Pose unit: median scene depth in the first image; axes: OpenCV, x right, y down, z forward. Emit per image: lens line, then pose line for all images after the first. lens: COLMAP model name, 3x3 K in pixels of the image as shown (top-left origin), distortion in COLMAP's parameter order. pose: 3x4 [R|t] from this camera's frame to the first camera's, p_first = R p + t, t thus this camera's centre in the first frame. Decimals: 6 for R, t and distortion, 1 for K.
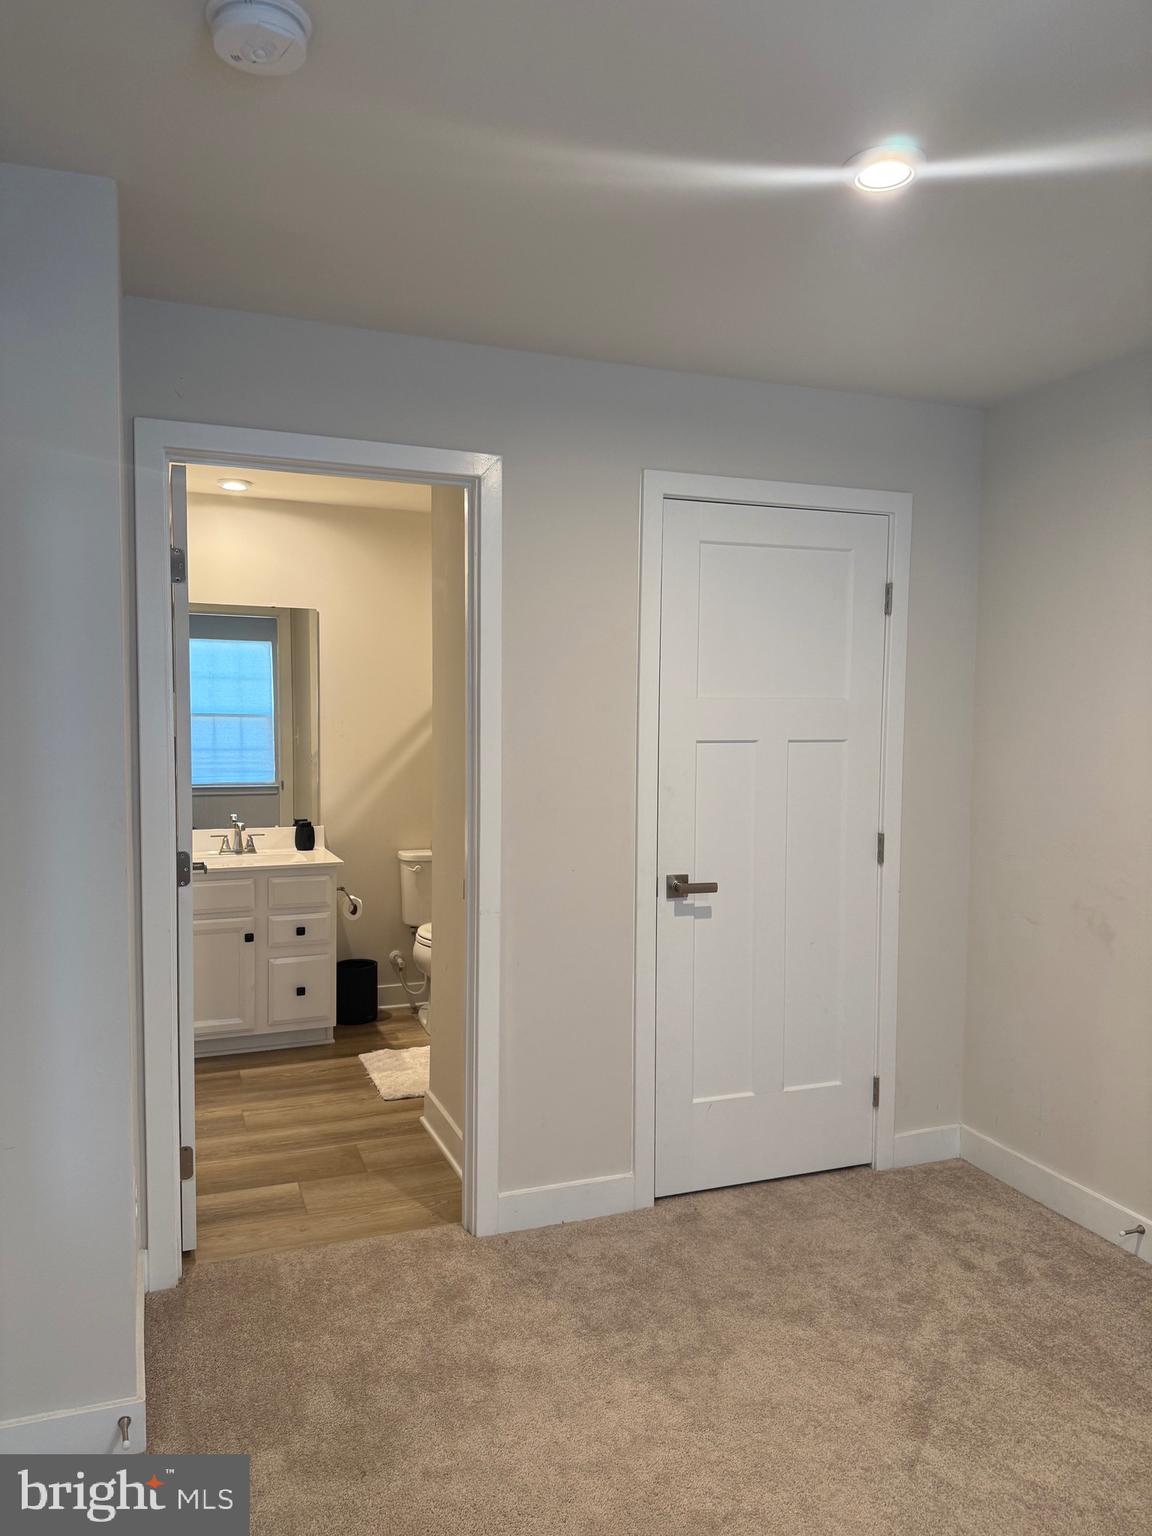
lens RADIAL K [[1097.4, 0, 581.3], [0, 1097.4, 777.2], [0, 0, 1]] dist [0.032467, -0.026800]
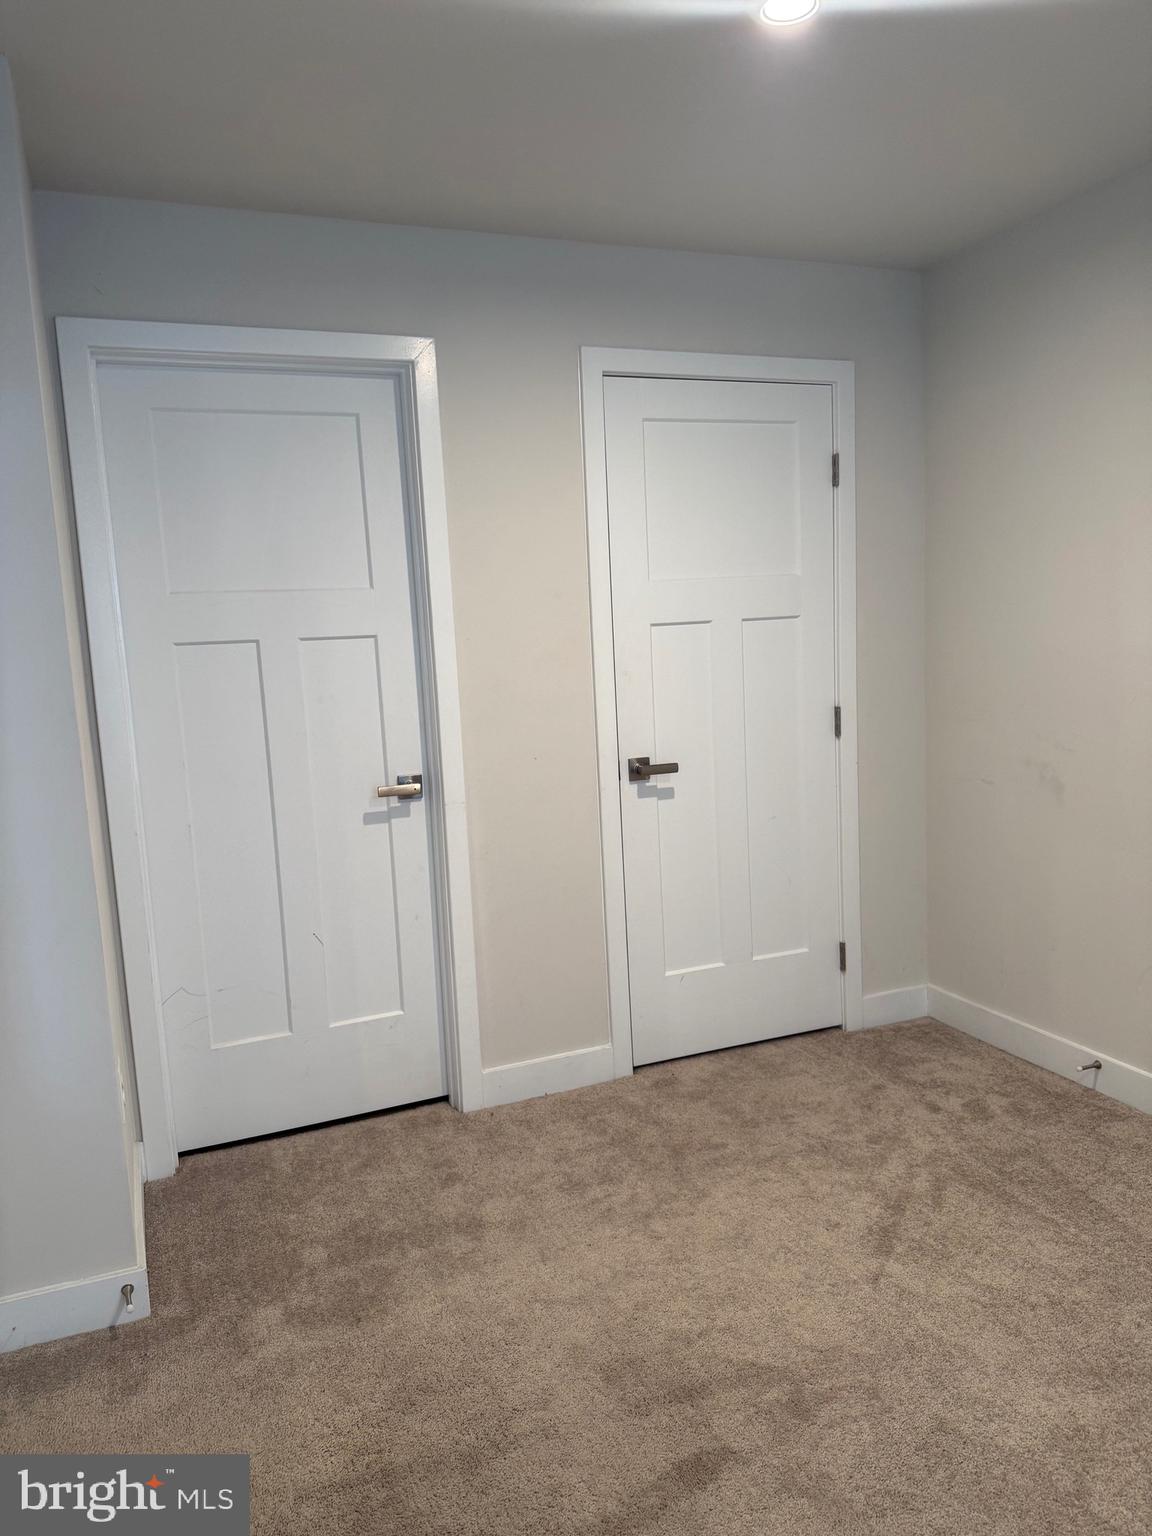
lens RADIAL K [[1097.4, 0, 582.1], [0, 1097.4, 773.8], [0, 0, 1]] dist [0.032467, -0.026800]
pose [[0.998107, -0.060199, 0.012615, 0.024851], [0.059237, 0.996043, 0.066253, 0.039425], [-0.016554, -0.065380, 0.997723, -0.014506]]
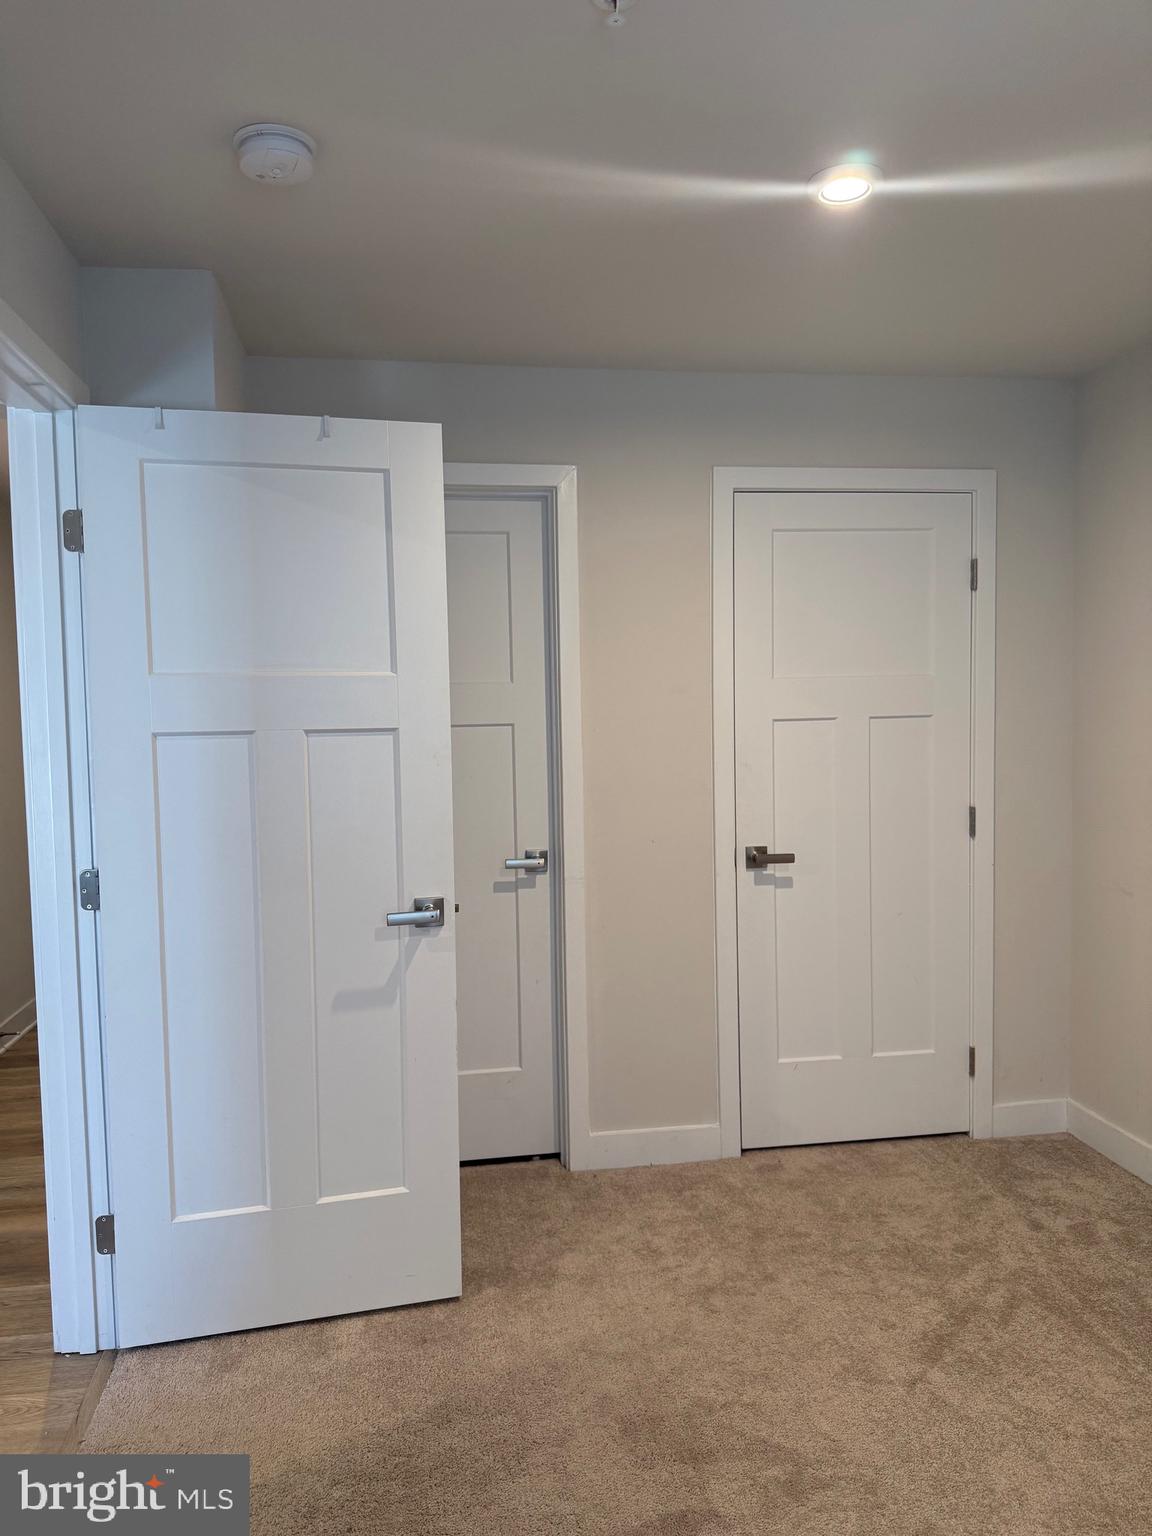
lens RADIAL K [[1097.4, 0, 576.5], [0, 1097.4, 772.8], [0, 0, 1]] dist [0.032467, -0.026800]
pose [[0.977995, -0.015559, -0.208047, 0.158364], [0.014919, 0.999878, -0.004647, 0.023806], [0.208093, 0.001441, 0.978108, -0.085654]]
